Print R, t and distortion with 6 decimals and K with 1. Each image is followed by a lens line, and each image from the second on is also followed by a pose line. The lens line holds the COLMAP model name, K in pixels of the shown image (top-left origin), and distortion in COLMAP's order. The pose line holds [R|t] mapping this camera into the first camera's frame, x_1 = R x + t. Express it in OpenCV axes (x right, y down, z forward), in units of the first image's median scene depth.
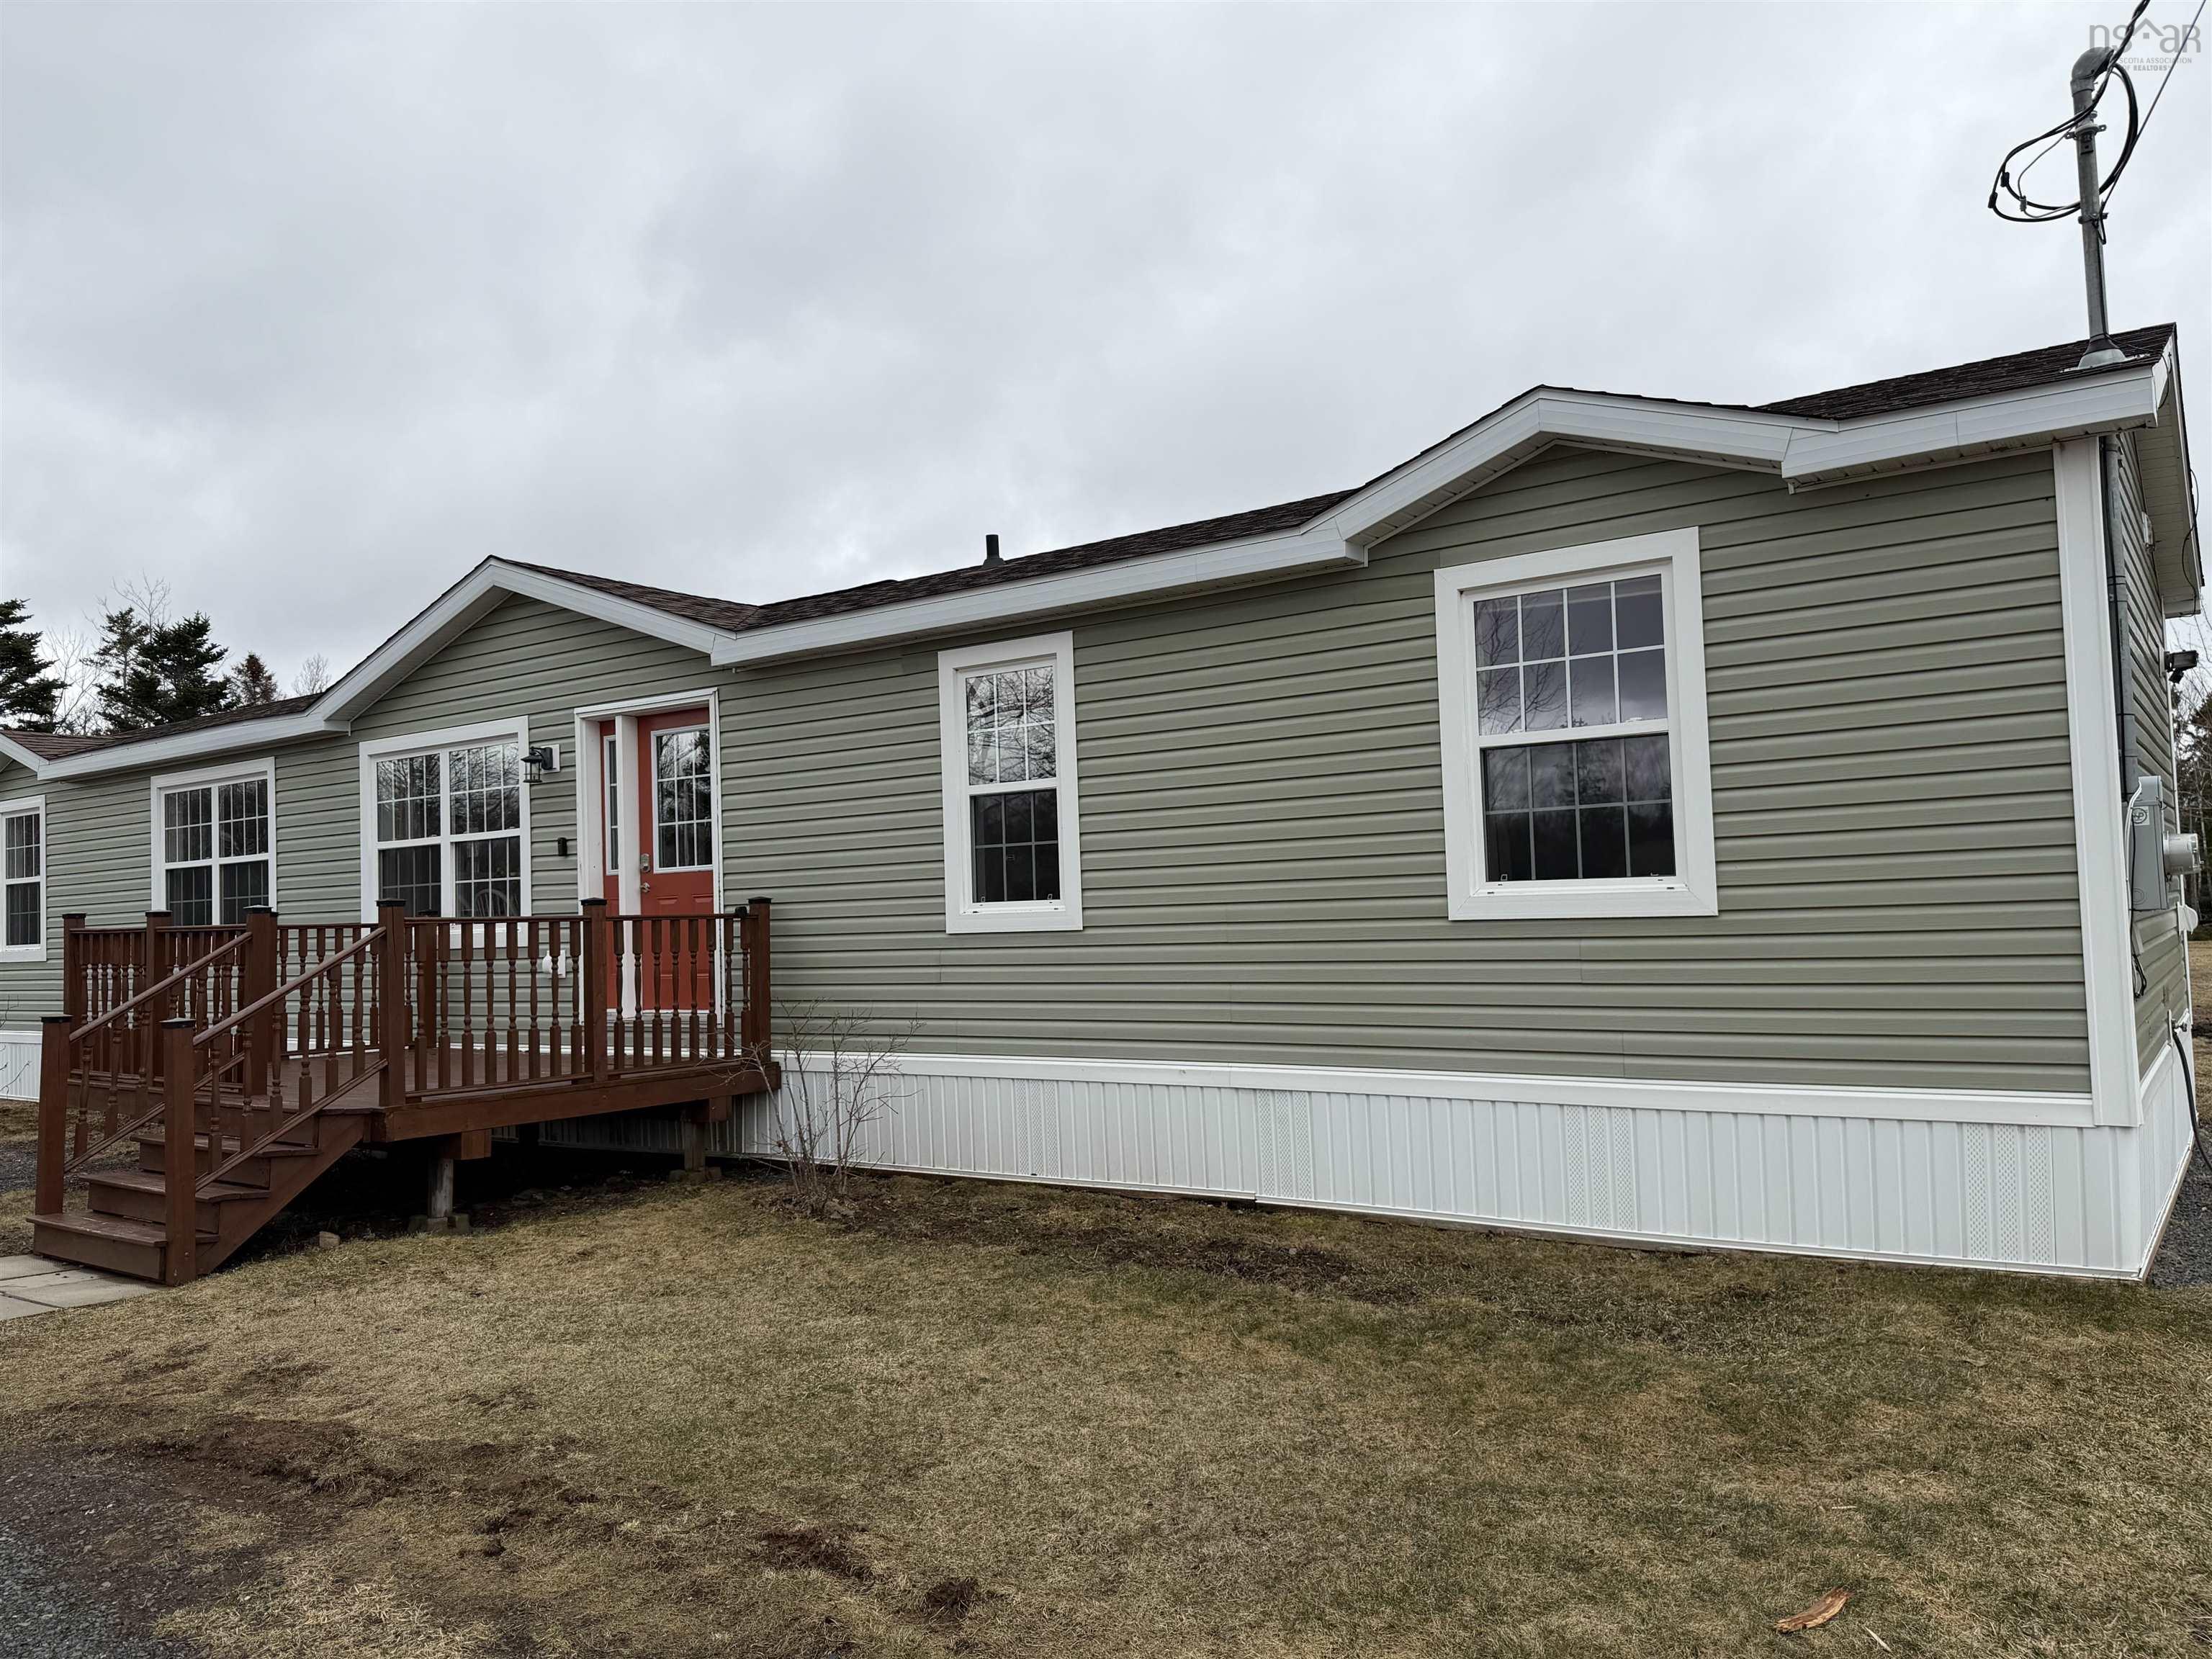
lens RADIAL K [[1638.6, 0, 1104.9], [0, 1638.6, 783.9], [0, 0, 1]] dist [0.045788, -0.097096]
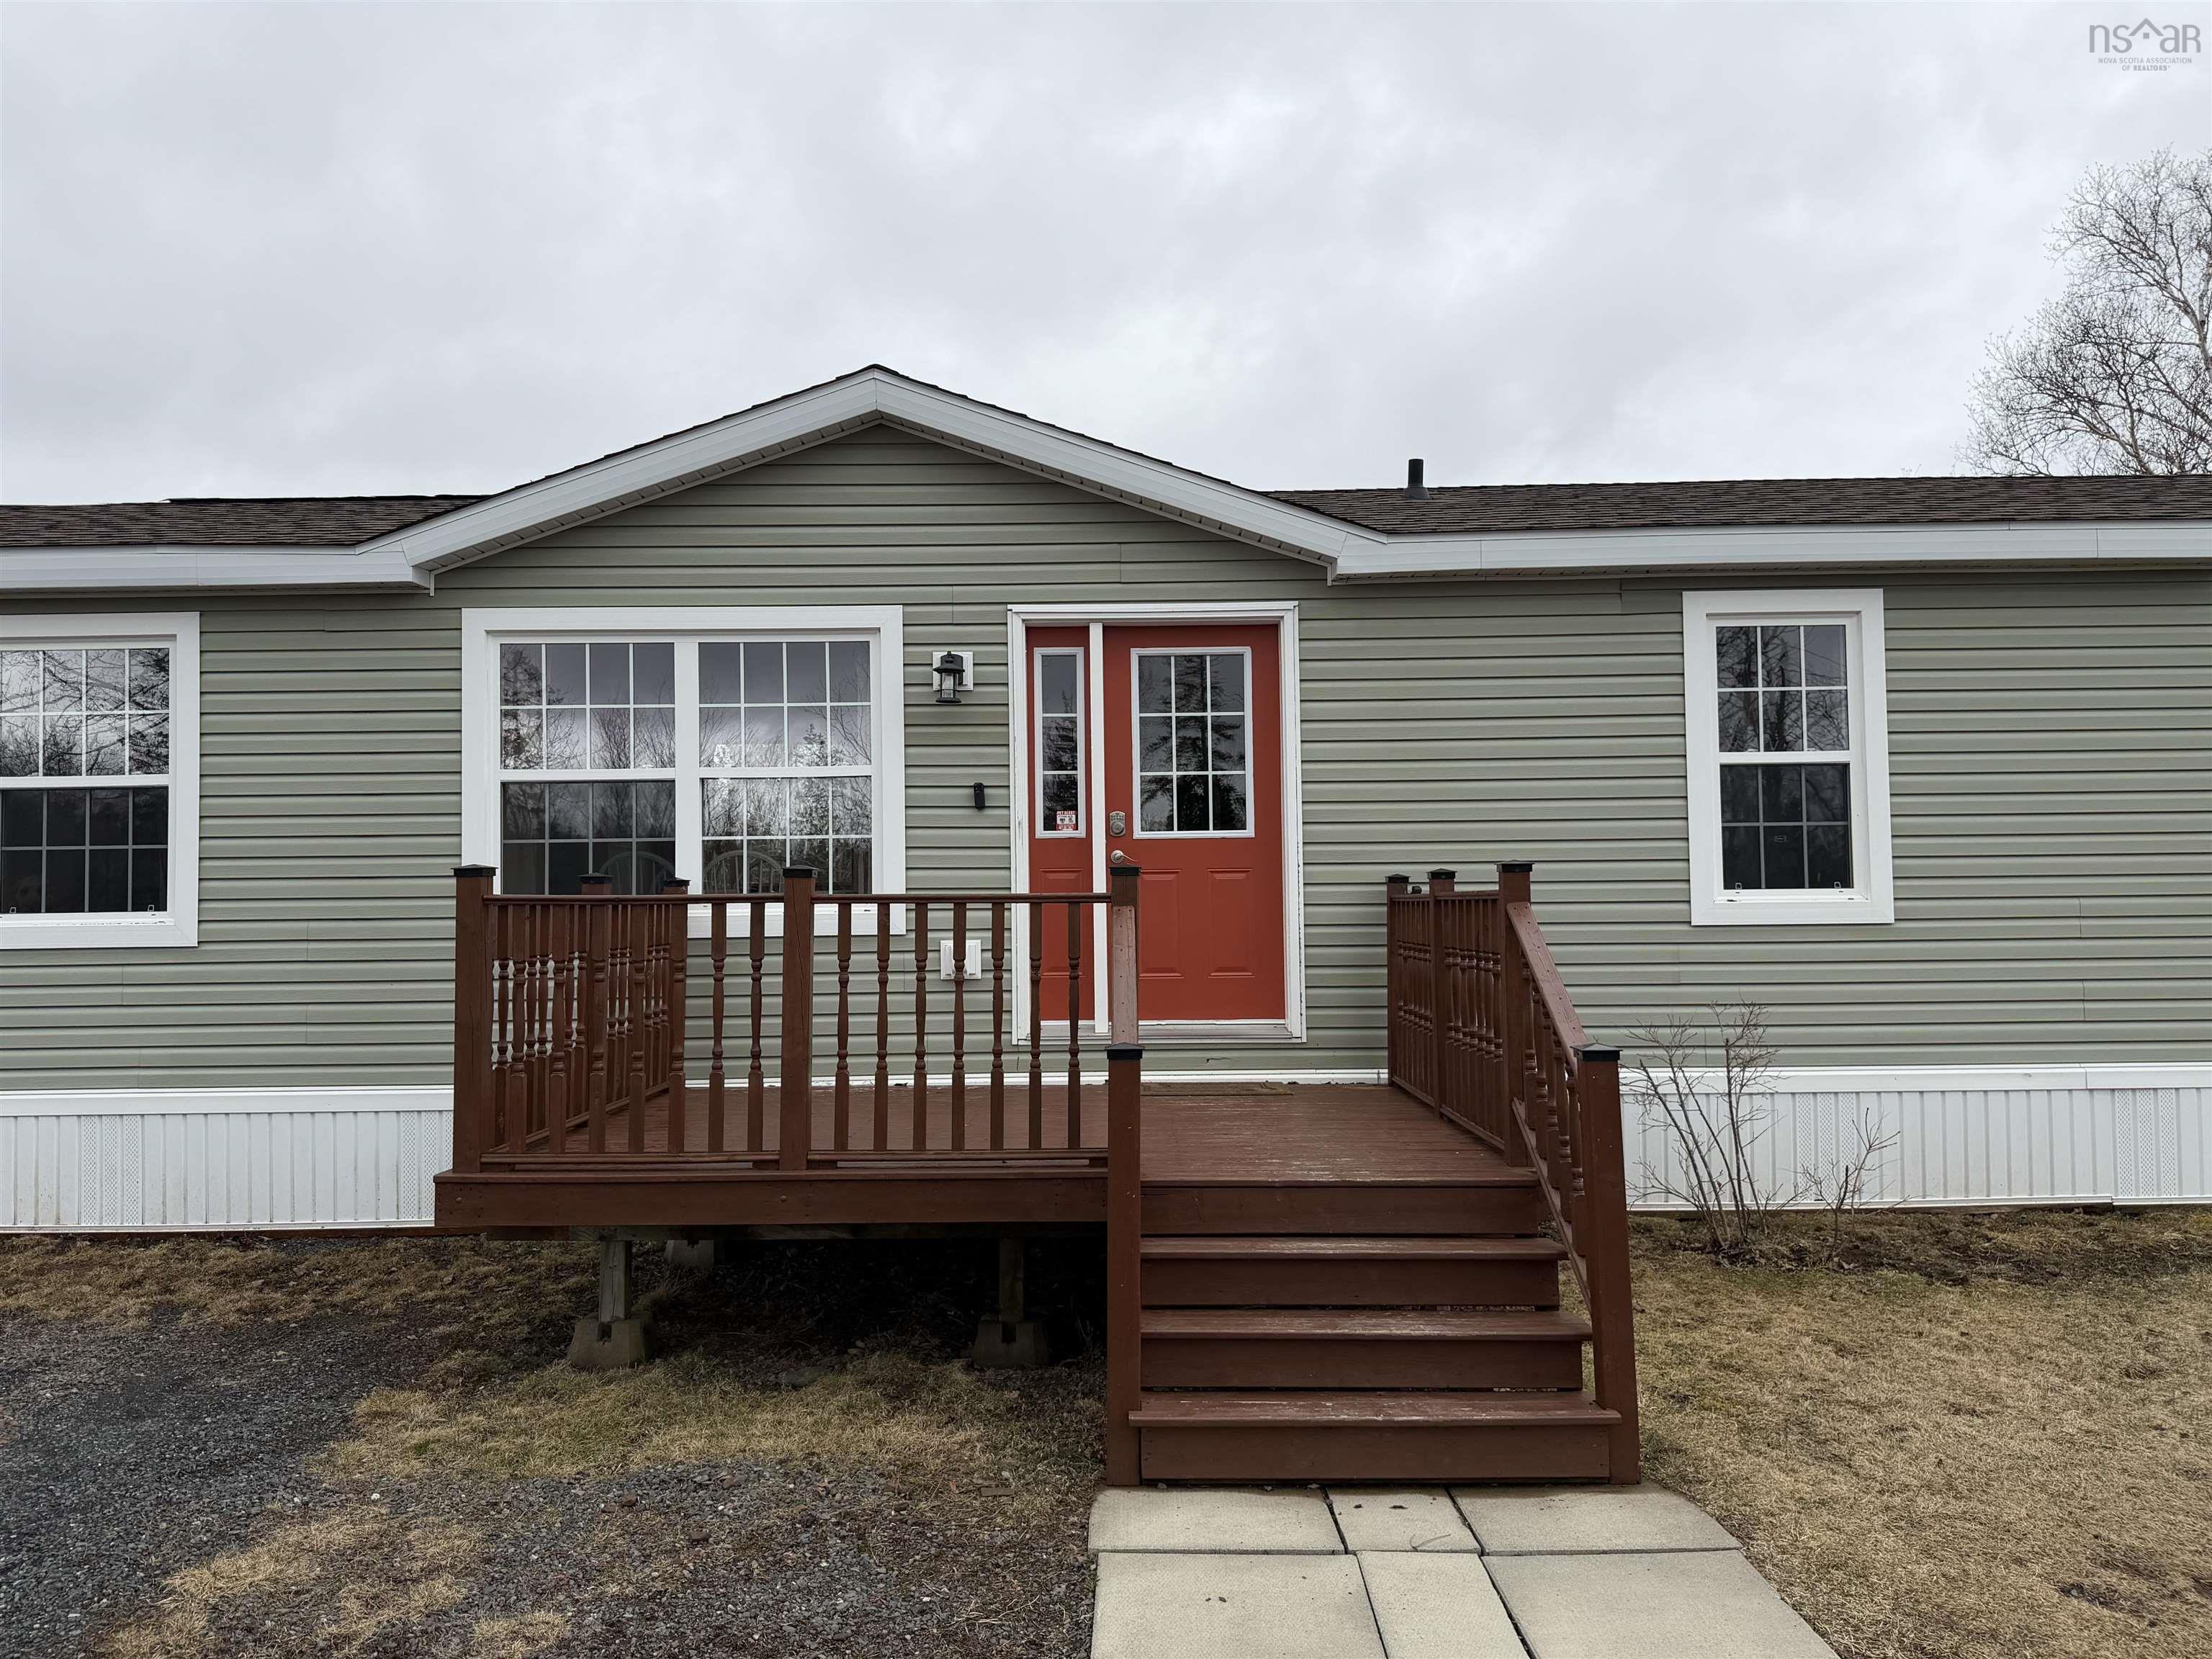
lens RADIAL K [[1538.6, 0, 1106.0], [0, 1538.6, 829.5], [0, 0, 1]] dist [0.045223, -0.076096]
pose [[0.826493, 0.053473, 0.560402, -0.670745], [-0.059934, 0.998179, -0.006853, 0.055120], [-0.559748, -0.027924, 0.828192, 0.426266]]
